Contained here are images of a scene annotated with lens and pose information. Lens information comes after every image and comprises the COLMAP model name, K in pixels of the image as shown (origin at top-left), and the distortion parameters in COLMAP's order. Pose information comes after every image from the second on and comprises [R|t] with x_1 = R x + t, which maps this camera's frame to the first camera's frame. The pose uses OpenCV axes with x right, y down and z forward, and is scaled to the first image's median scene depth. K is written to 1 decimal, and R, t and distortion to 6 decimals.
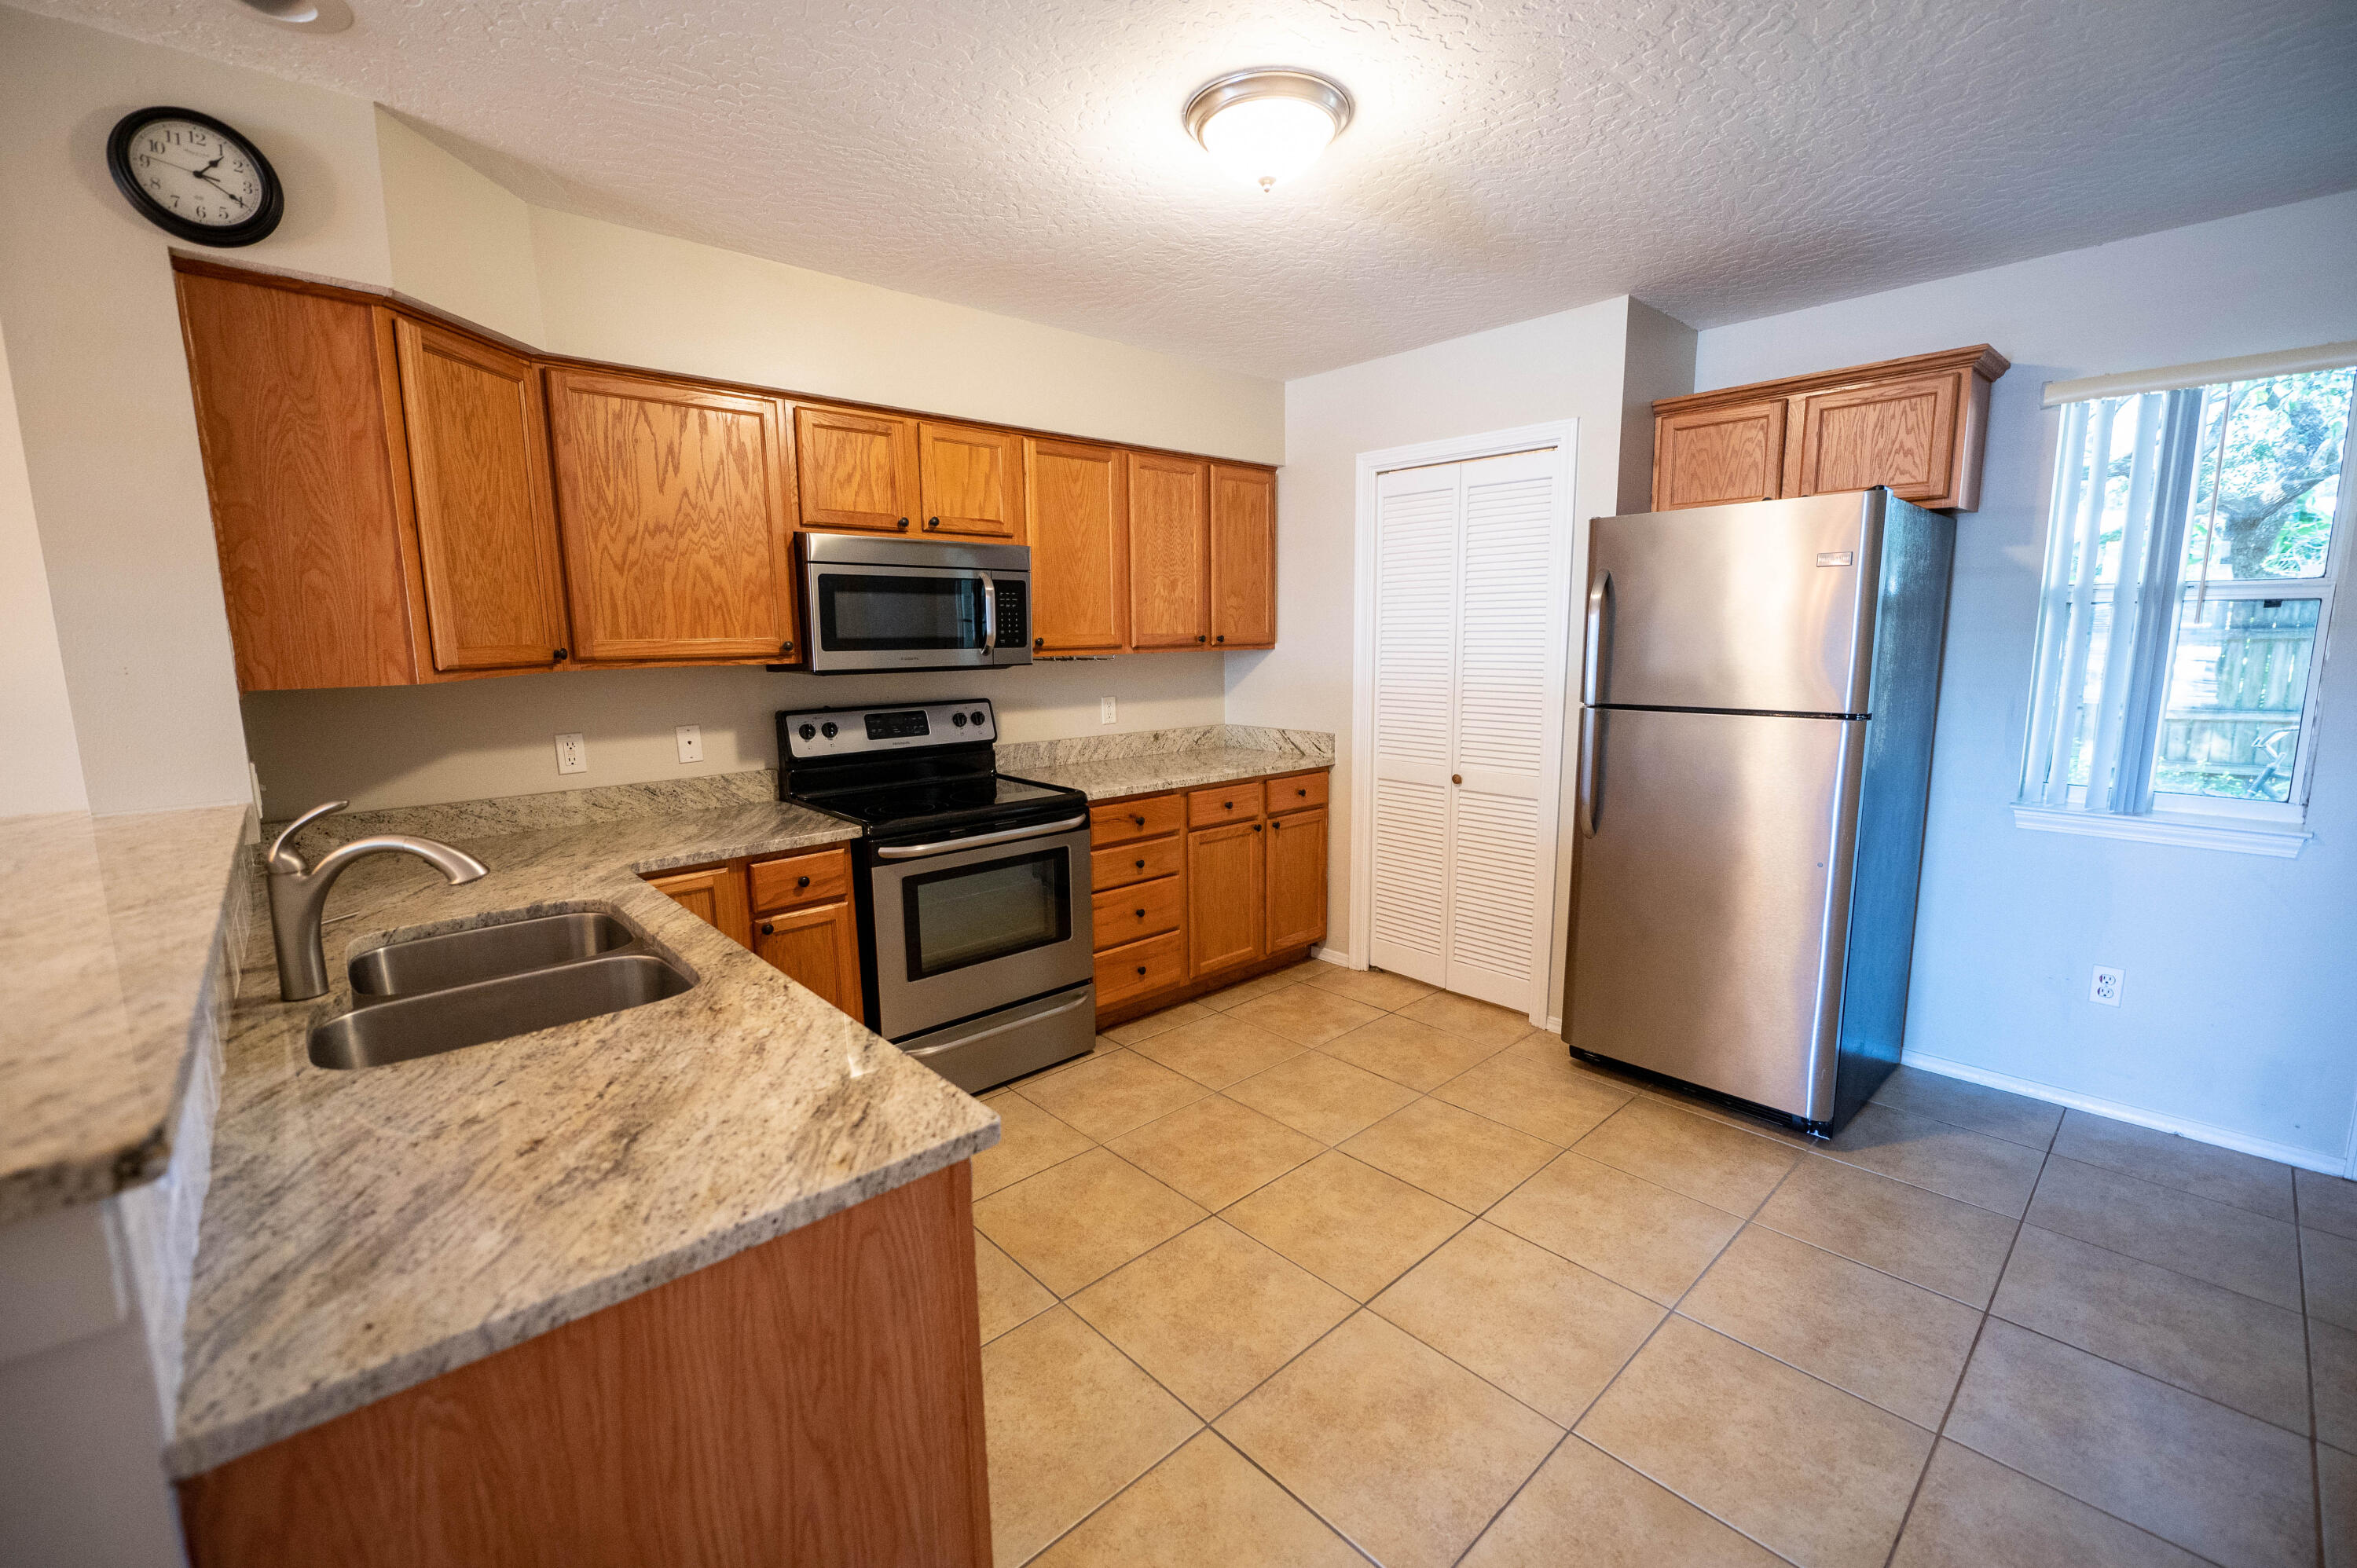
lens RADIAL K [[956.3, 0, 1198.9], [0, 956.3, 784.7], [0, 0, 1]] dist [-0.003941, -0.001541]
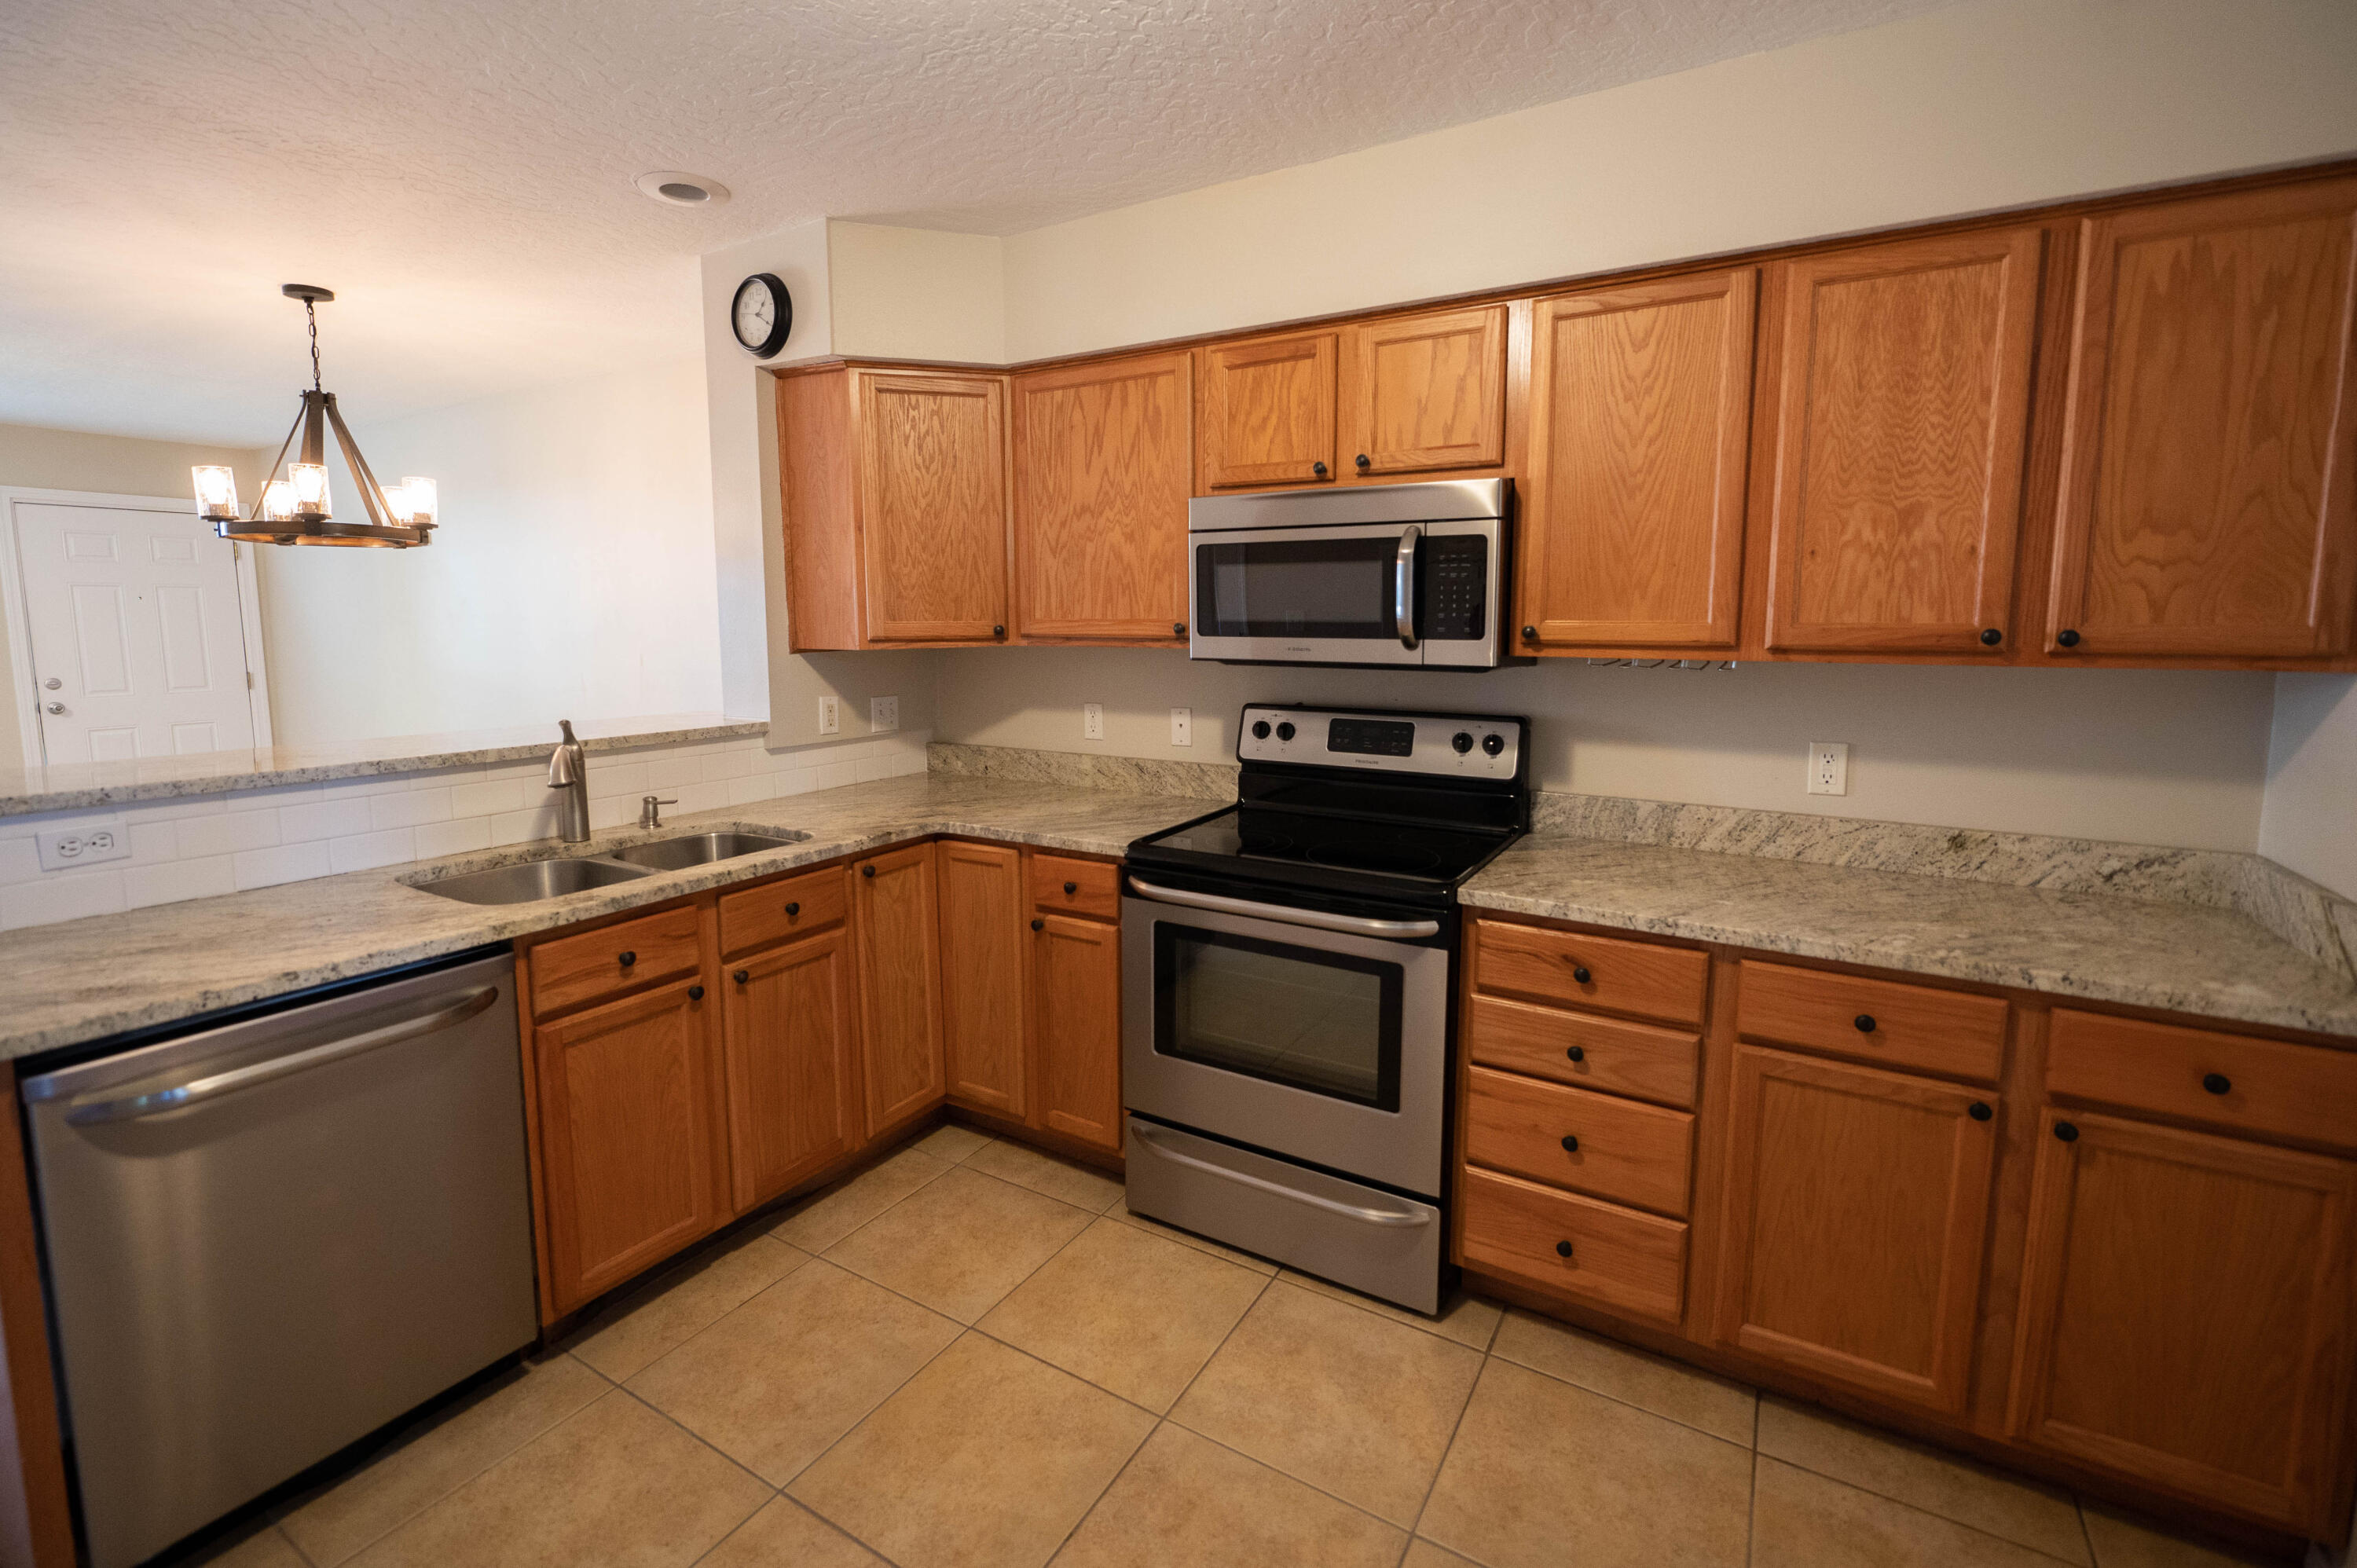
lens RADIAL K [[1029.5, 0, 1180.0], [0, 1029.5, 734.1], [0, 0, 1]] dist [-0.005414, -0.001219]
pose [[0.284396, 0.120875, -0.951056, 0.459640], [-0.156653, 0.984546, 0.078287, -0.117599], [0.945822, 0.126722, 0.298936, 0.693885]]
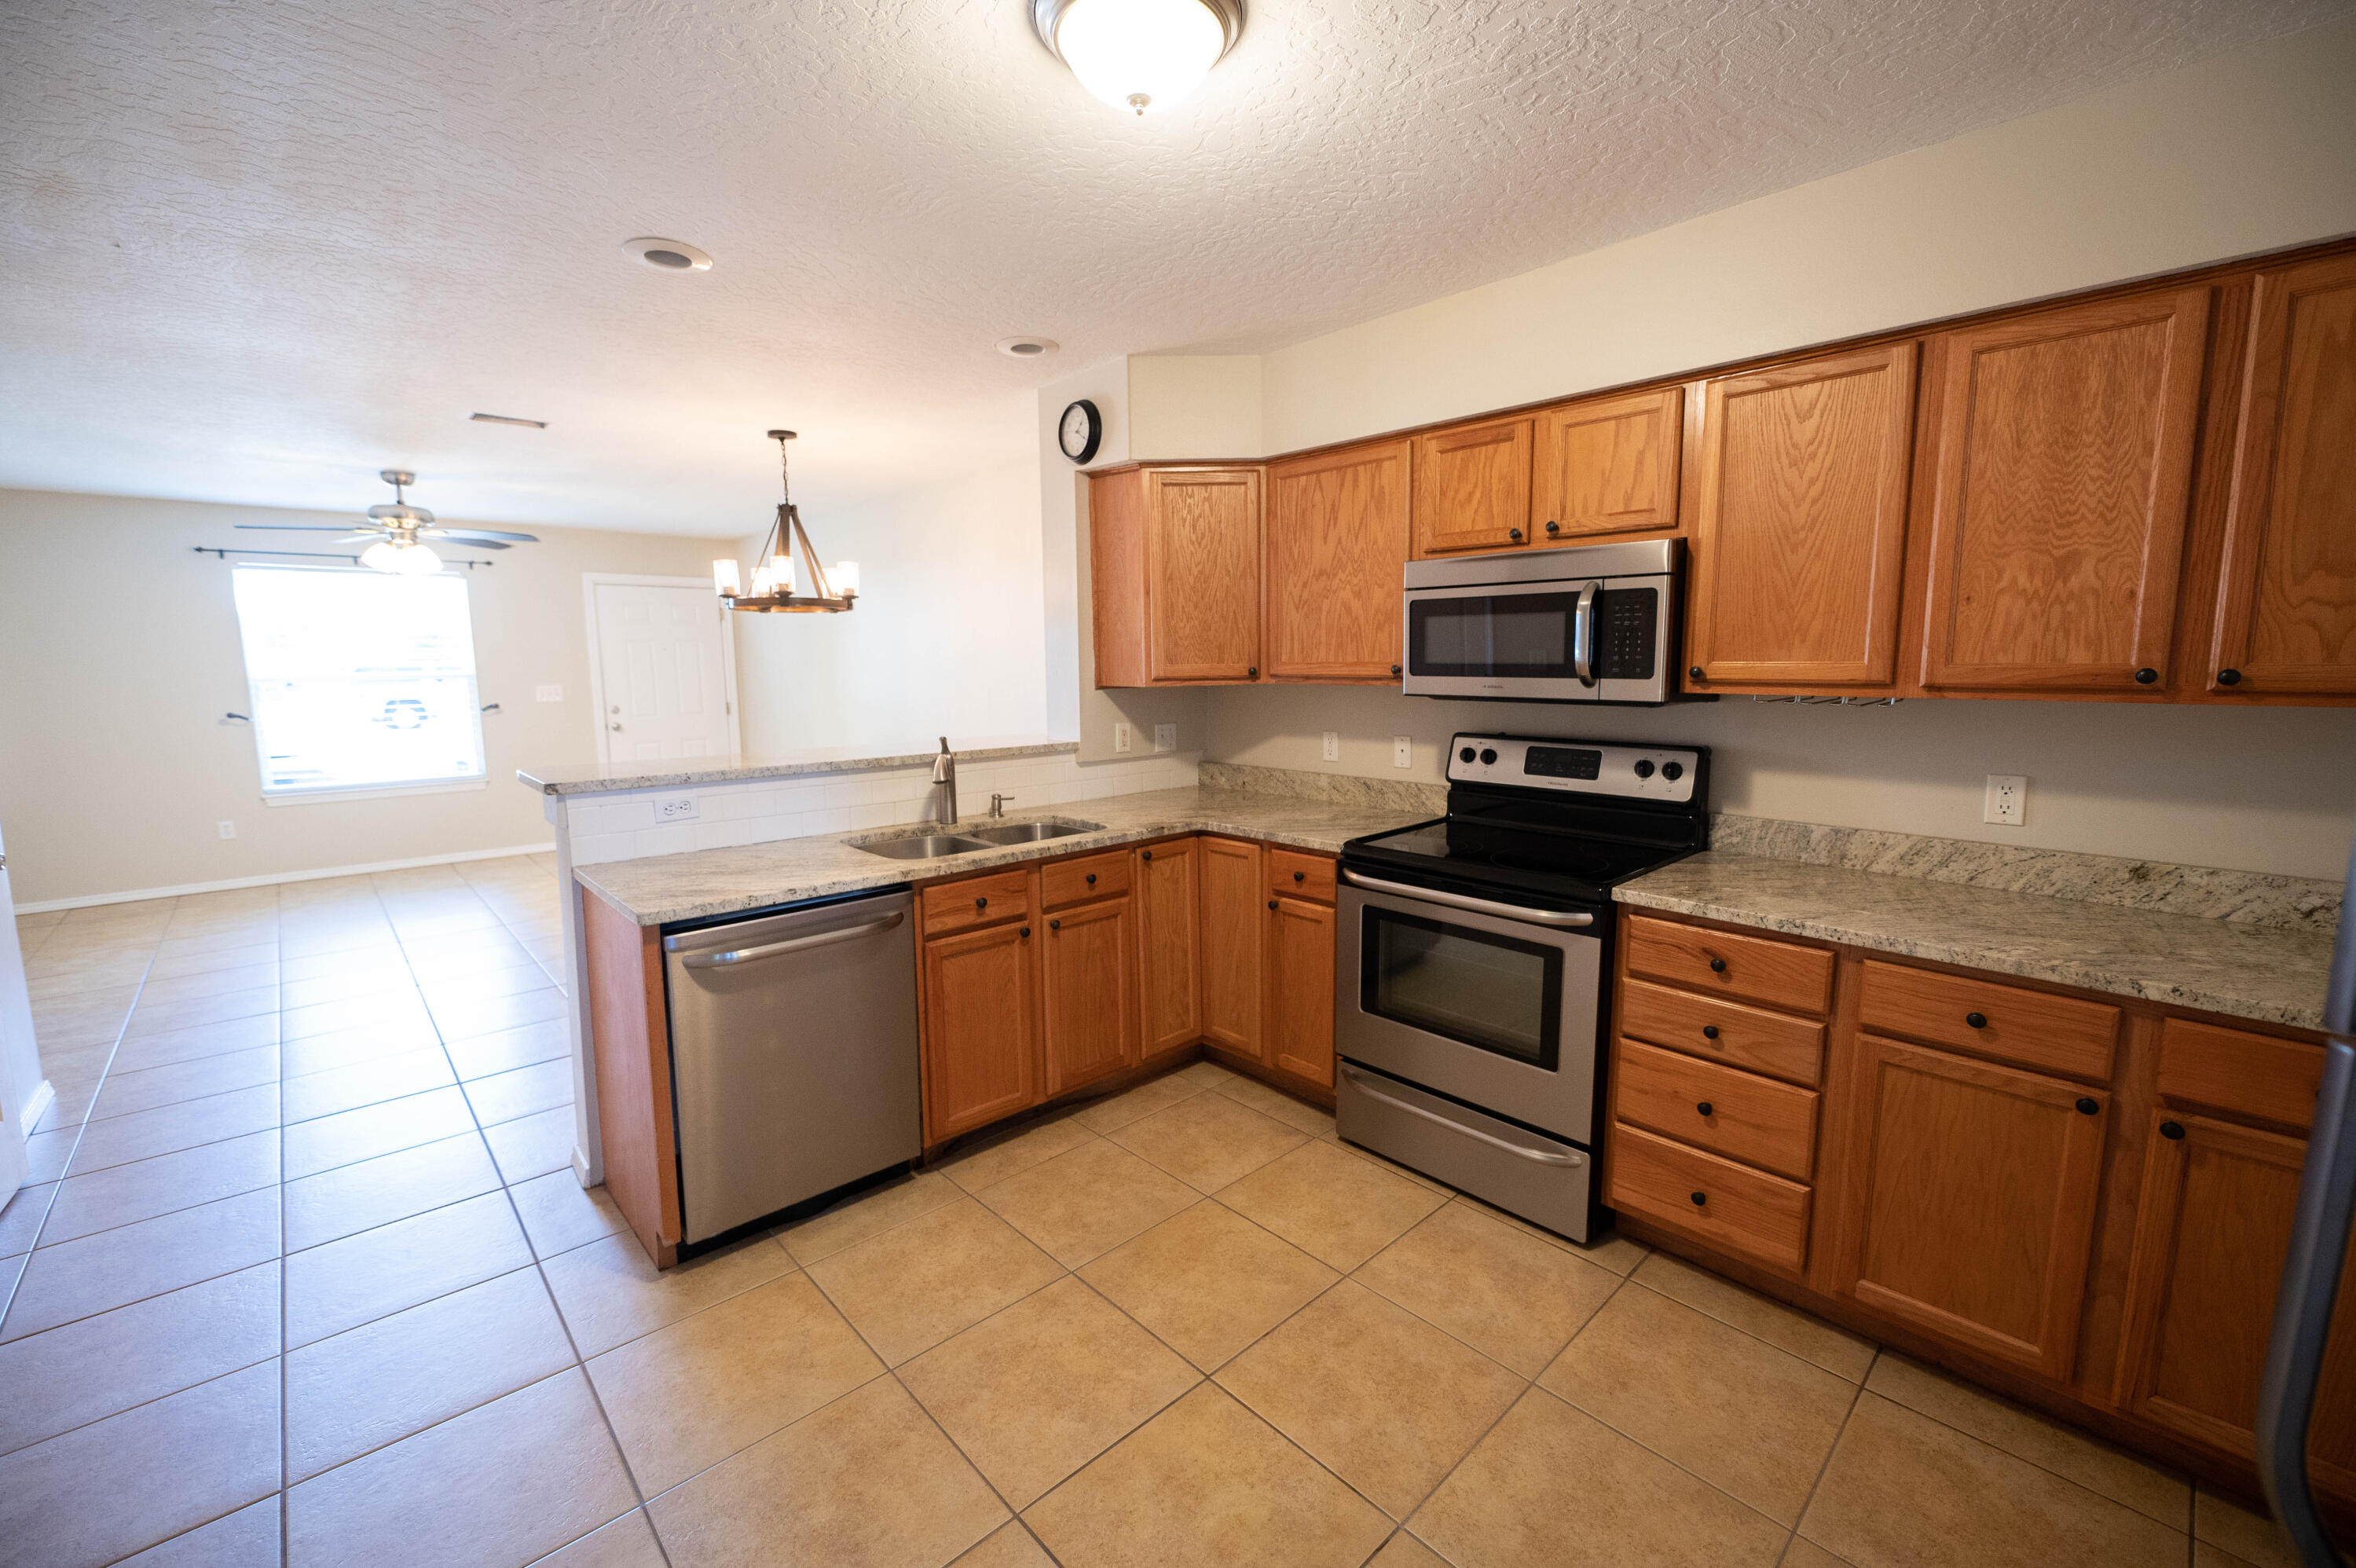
lens RADIAL K [[956.0, 0, 1183.3], [0, 956.0, 780.7], [0, 0, 1]] dist [-0.003941, -0.001541]
pose [[0.010027, 0.140795, -0.989988, 0.609941], [-0.151537, 0.978817, 0.137672, -0.127953], [0.988401, 0.148639, 0.031150, 0.713980]]
